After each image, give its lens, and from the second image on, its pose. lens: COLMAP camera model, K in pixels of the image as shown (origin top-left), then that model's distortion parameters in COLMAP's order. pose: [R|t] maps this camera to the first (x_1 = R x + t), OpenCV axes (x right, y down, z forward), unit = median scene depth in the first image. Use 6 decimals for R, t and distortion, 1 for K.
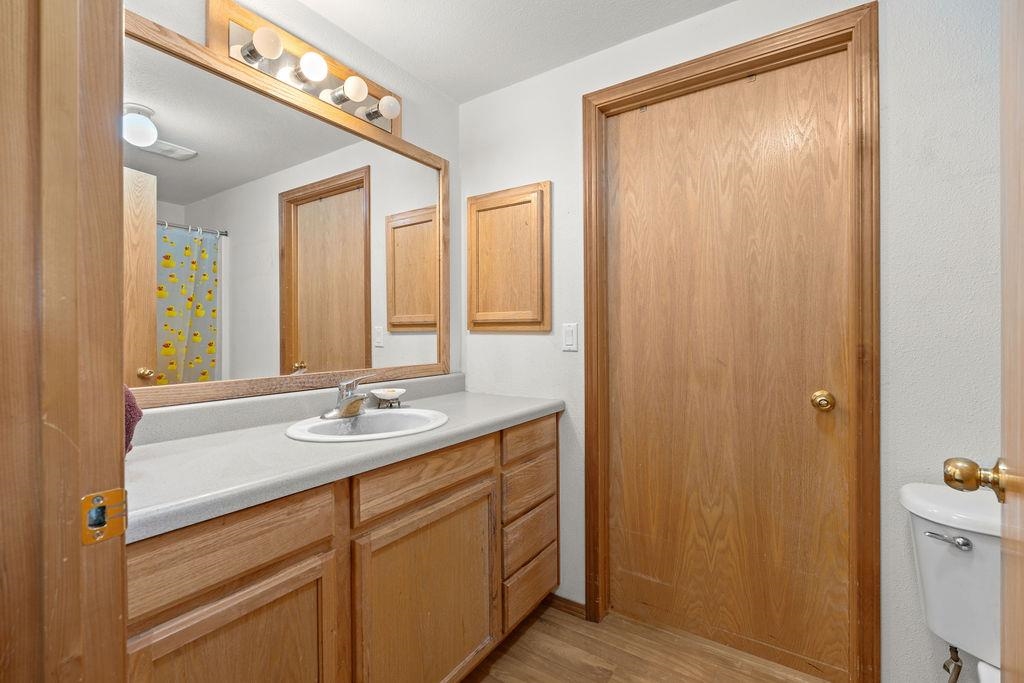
lens RADIAL K [[447.7, 0, 510.0], [0, 447.7, 335.2], [0, 0, 1]] dist [-0.005320, 0.000284]
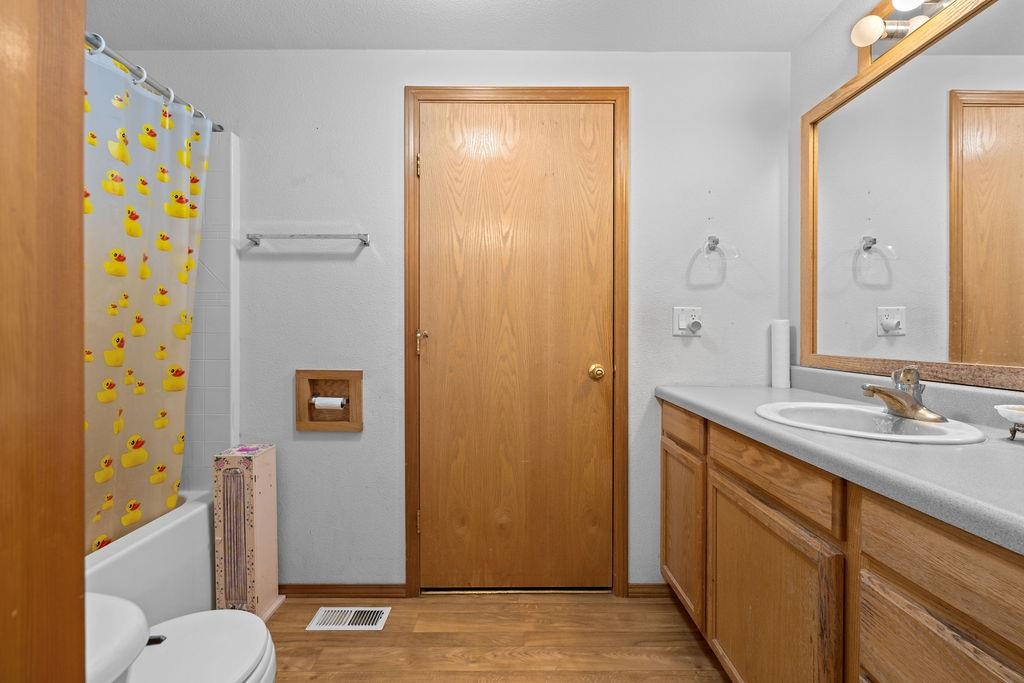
lens RADIAL K [[447.7, 0, 510.0], [0, 447.7, 335.2], [0, 0, 1]] dist [-0.005320, 0.000284]
pose [[-0.828383, 0.007814, -0.560108, 0.654019], [0.004954, 0.999966, 0.006623, 0.033651], [0.560140, 0.002712, -0.828393, 1.288229]]
